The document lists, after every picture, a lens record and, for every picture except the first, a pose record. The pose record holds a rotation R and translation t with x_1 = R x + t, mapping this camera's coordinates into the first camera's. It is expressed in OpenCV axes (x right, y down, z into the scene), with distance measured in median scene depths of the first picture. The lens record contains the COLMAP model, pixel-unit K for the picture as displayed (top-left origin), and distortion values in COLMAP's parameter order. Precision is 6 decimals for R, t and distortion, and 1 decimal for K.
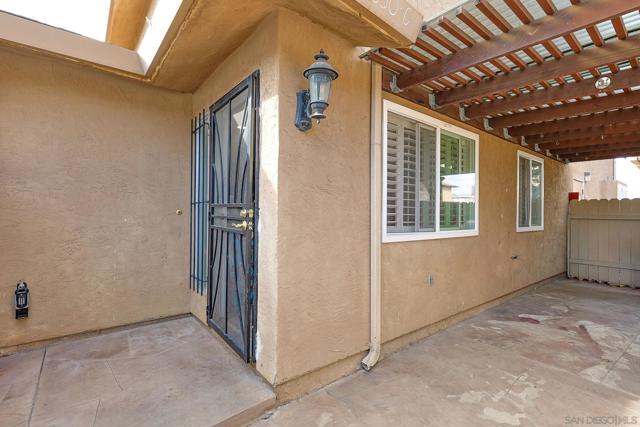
lens RADIAL K [[303.4, 0, 316.7], [0, 303.4, 212.0], [0, 0, 1]] dist [0.001140, 0.000038]
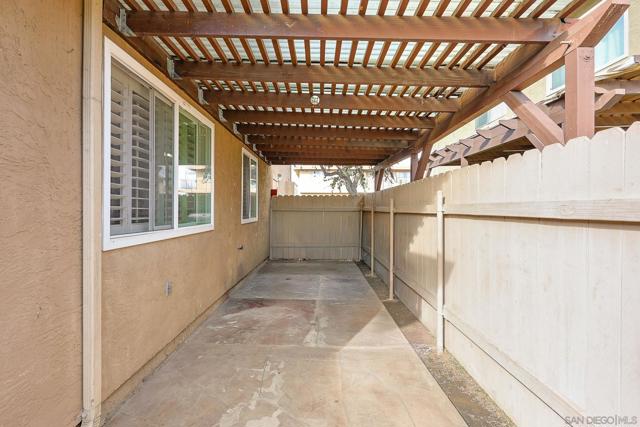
lens RADIAL K [[304.0, 0, 317.3], [0, 304.0, 206.4], [0, 0, 1]] dist [0.000974, -0.000386]
pose [[0.627891, -0.001787, 0.778300, -0.007056], [-0.001320, 0.999993, 0.003361, 0.000723], [-0.778300, -0.003137, 0.627884, 0.187085]]
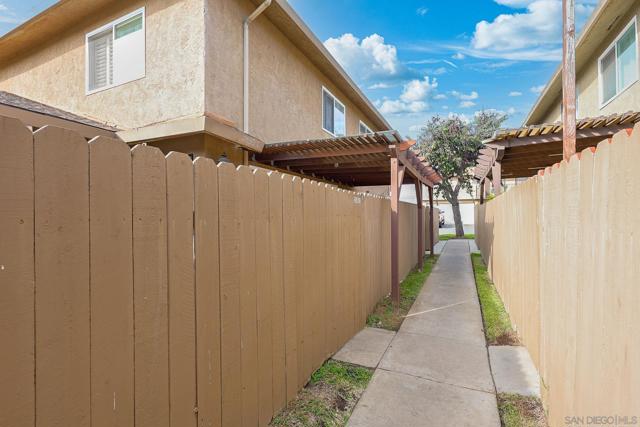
lens RADIAL K [[303.4, 0, 316.7], [0, 303.4, 212.0], [0, 0, 1]] dist [0.001140, 0.000038]
pose [[0.904011, -0.003544, 0.427495, -0.232868], [0.002862, 0.999993, 0.002239, -0.039205], [-0.427500, -0.000801, 0.904015, -1.004015]]
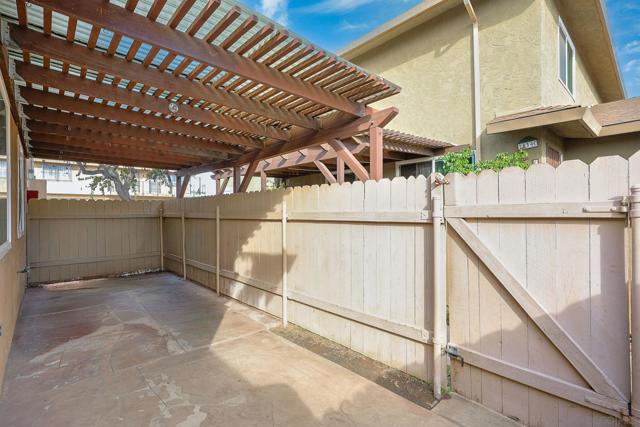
lens RADIAL K [[303.4, 0, 316.7], [0, 303.4, 212.0], [0, 0, 1]] dist [0.001140, 0.000038]
pose [[-0.064700, -0.007346, 0.997878, -0.264774], [-0.000023, 0.999973, 0.007360, -0.013371], [-0.997905, 0.000453, -0.064699, 0.428752]]
